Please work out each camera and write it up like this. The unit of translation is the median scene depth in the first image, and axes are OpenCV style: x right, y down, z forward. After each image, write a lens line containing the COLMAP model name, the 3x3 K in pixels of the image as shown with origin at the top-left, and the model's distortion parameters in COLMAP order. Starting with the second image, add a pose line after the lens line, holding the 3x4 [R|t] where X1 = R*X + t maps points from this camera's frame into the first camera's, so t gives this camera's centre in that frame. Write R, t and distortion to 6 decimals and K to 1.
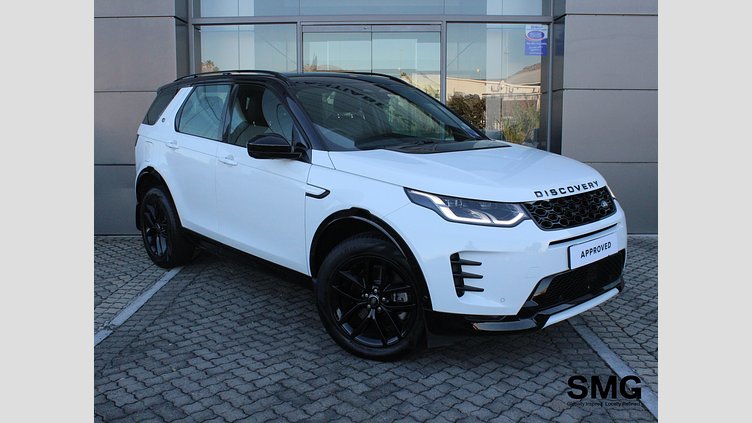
lens RADIAL K [[740.4, 0, 375.6], [0, 740.4, 204.7], [0, 0, 1]] dist [-0.054428, 0.000000]
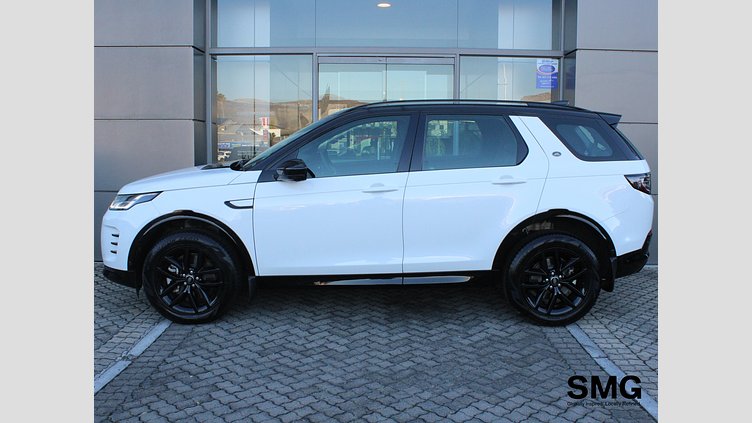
lens RADIAL K [[710.9, 0, 379.5], [0, 710.9, 204.9], [0, 0, 1]] dist [-0.048681, 0.000000]
pose [[0.999750, 0.009373, 0.020277, -0.050344], [-0.008687, 0.999396, -0.033656, -0.010334], [-0.020581, 0.033471, 0.999228, 0.044117]]
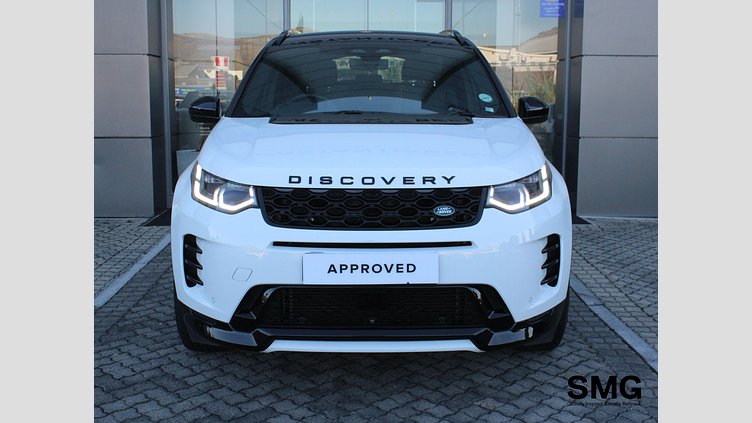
lens RADIAL K [[941.6, 0, 378.1], [0, 941.6, 214.4], [0, 0, 1]] dist [-0.029329, 0.000000]
pose [[0.999556, 0.002632, 0.029692, -0.040398], [-0.002819, 0.999976, 0.006252, 0.044981], [-0.029675, -0.006333, 0.999540, -0.205186]]
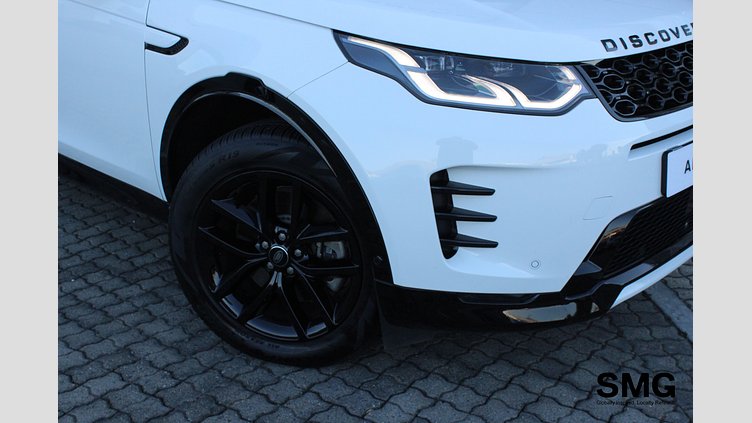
lens RADIAL K [[794.3, 0, 377.6], [0, 794.3, 213.0], [0, 0, 1]] dist [-0.071267, 0.000000]
pose [[0.997974, -0.015897, 0.061600, 0.031946], [0.003485, 0.980481, 0.196581, -0.007745], [-0.063523, -0.195969, 0.978551, 0.451477]]
